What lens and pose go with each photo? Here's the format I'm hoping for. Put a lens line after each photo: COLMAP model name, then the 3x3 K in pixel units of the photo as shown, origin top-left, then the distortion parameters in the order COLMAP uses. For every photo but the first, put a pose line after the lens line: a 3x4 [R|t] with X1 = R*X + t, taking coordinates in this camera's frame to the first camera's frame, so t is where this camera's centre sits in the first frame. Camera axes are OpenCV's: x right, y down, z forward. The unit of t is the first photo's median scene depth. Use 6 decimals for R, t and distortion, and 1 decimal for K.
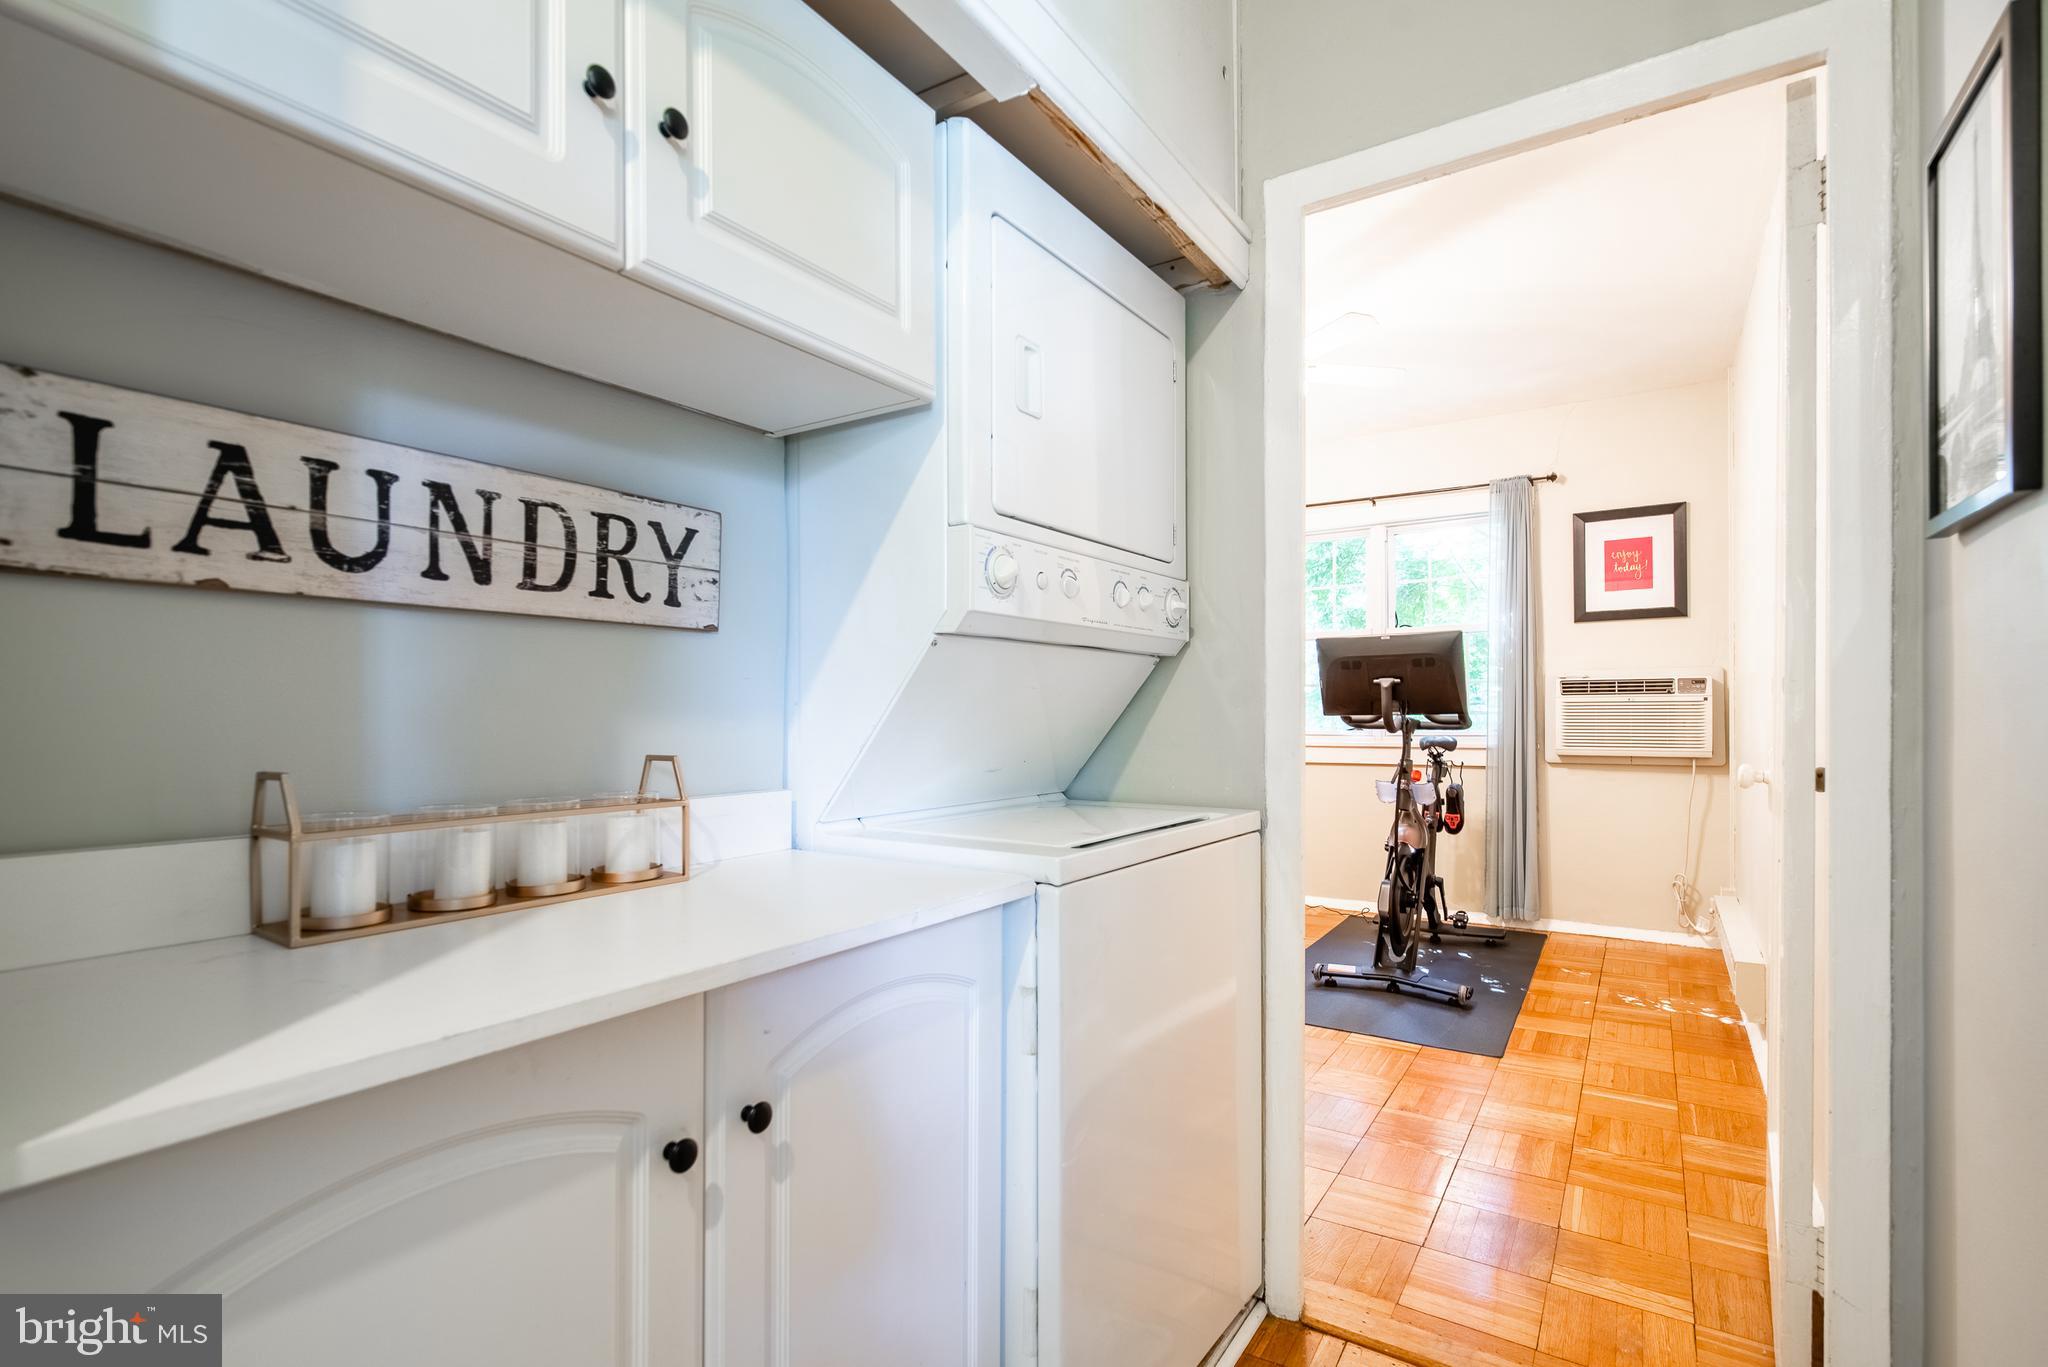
lens RADIAL K [[946.3, 0, 1032.7], [0, 946.3, 712.9], [0, 0, 1]] dist [-0.003183, -0.001332]
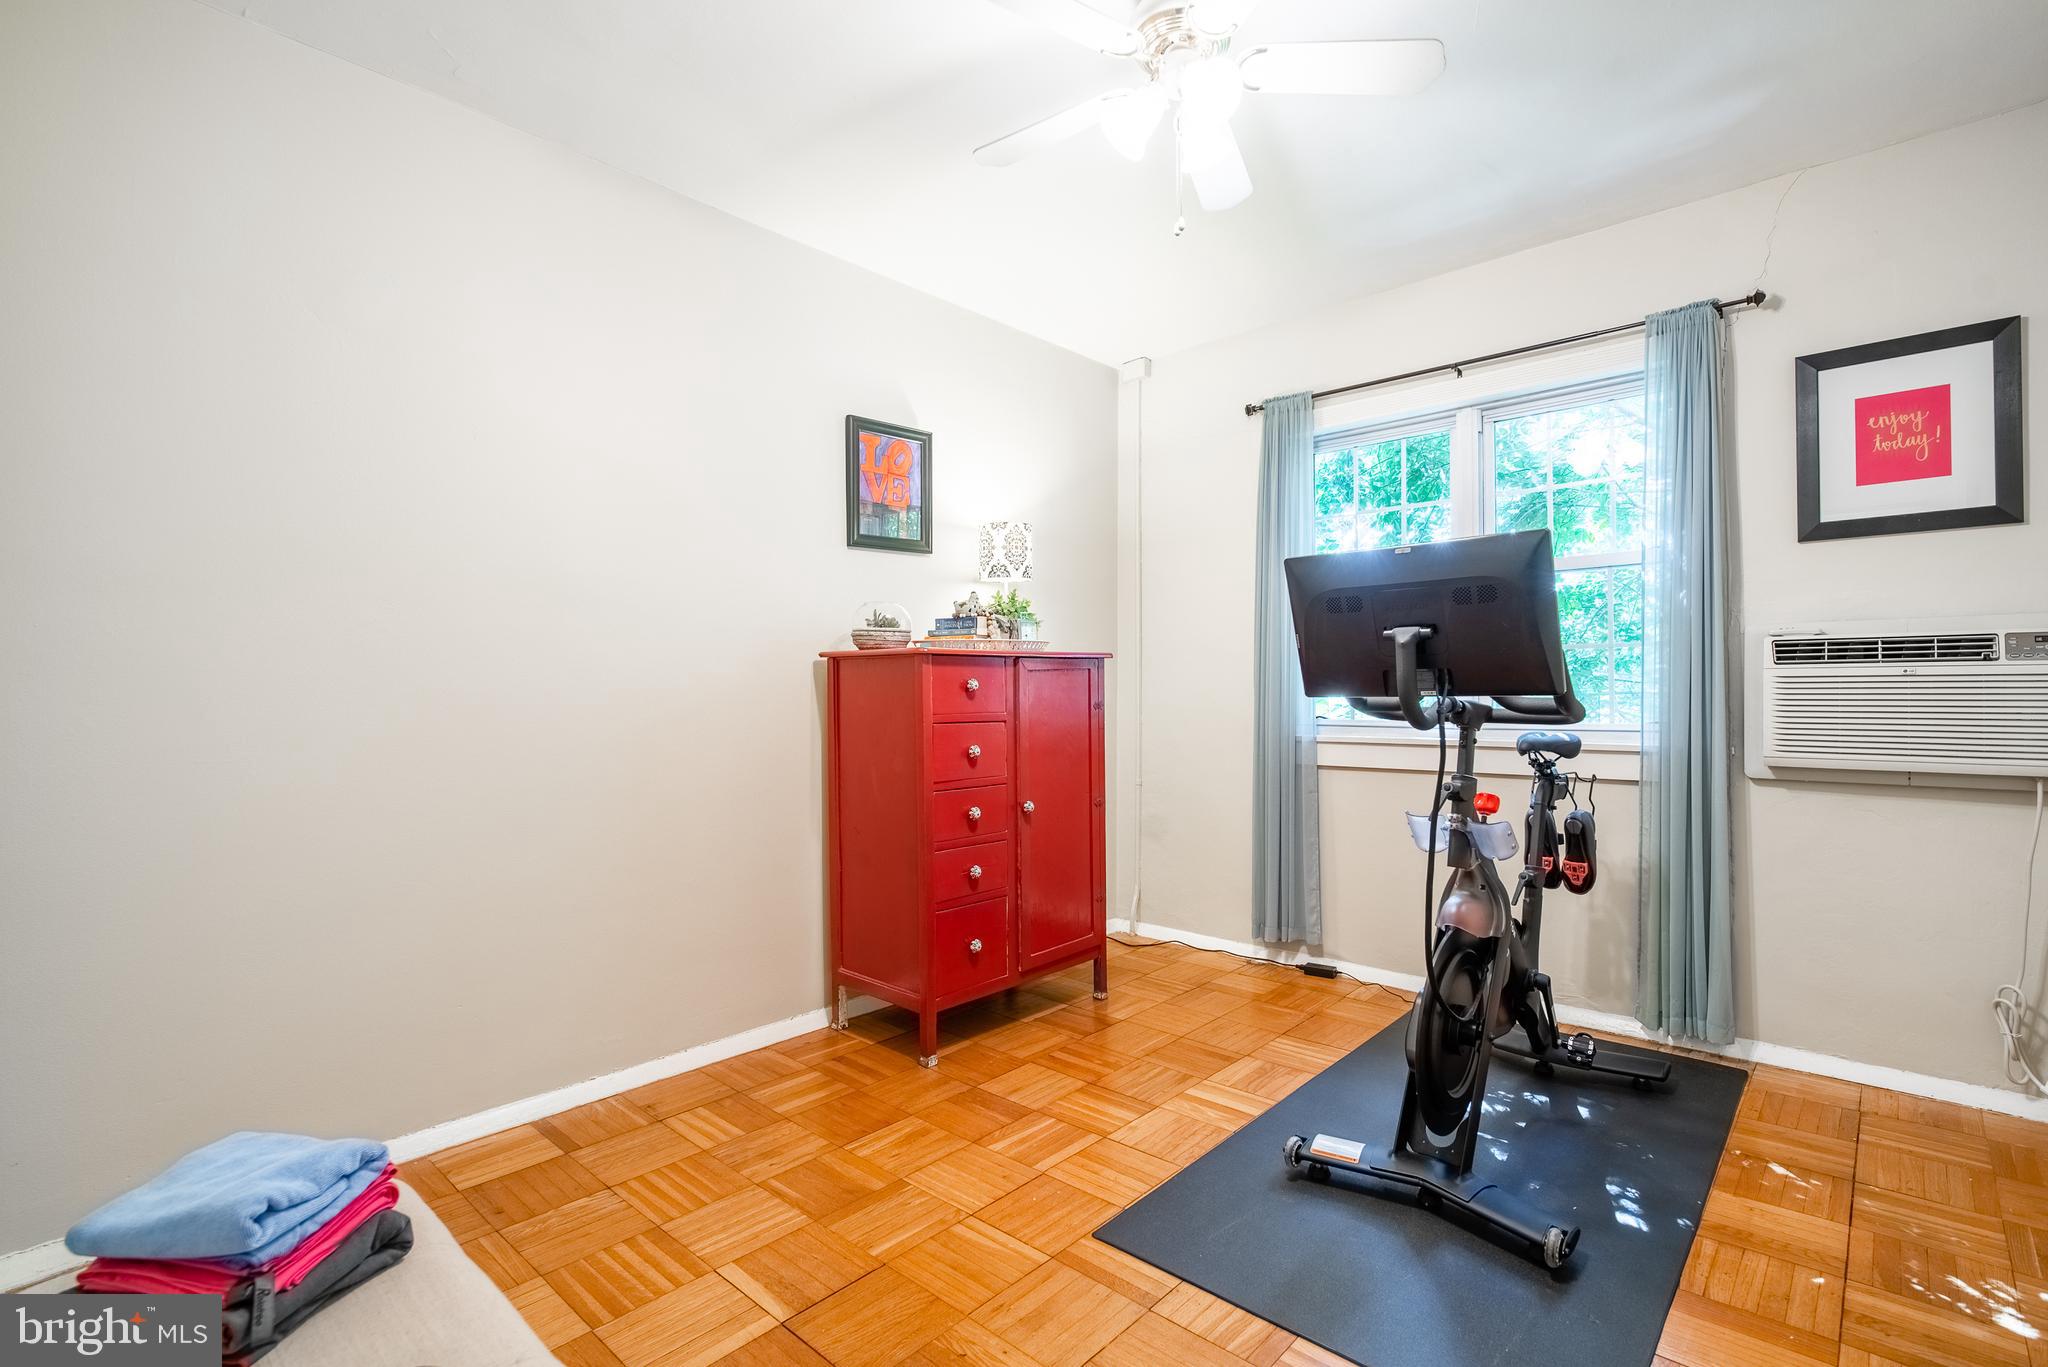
lens RADIAL K [[946.3, 0, 1044.4], [0, 946.3, 688.1], [0, 0, 1]] dist [-0.003183, -0.001332]
pose [[0.988035, 0.002815, -0.154206, 0.207282], [-0.003859, 0.999972, -0.006476, 0.001509], [0.154183, 0.006993, 0.988017, 0.360177]]
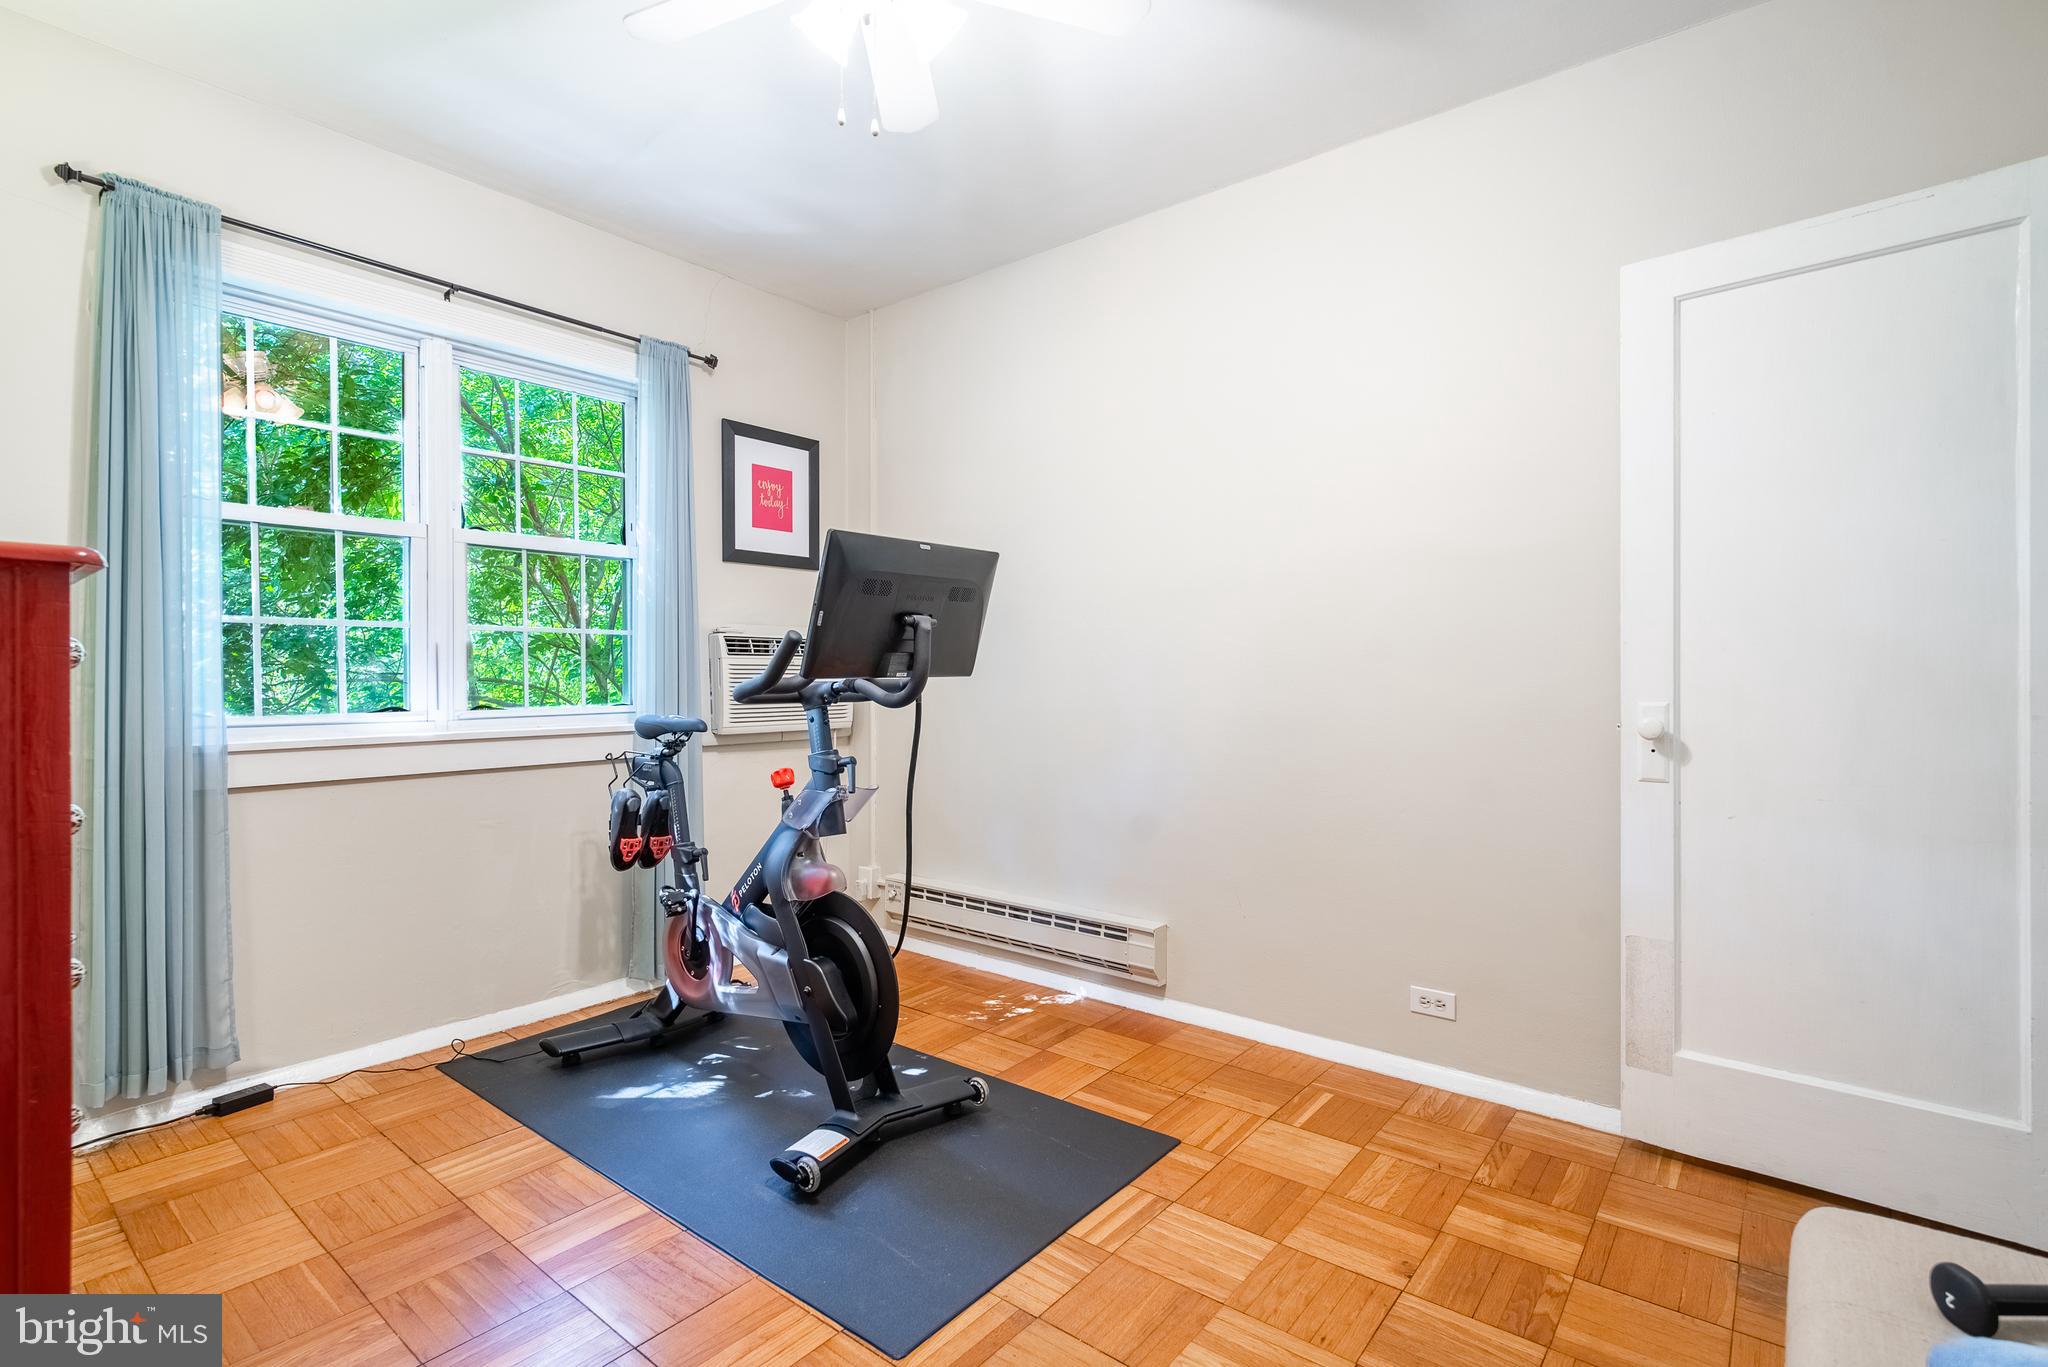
lens RADIAL K [[946.3, 0, 1018.4], [0, 946.3, 679.6], [0, 0, 1]] dist [-0.003183, -0.001332]
pose [[0.107177, 0.004601, 0.994229, -0.170223], [0.005260, 0.999973, -0.005194, 0.006022], [-0.994226, 0.005786, 0.107150, 0.710470]]
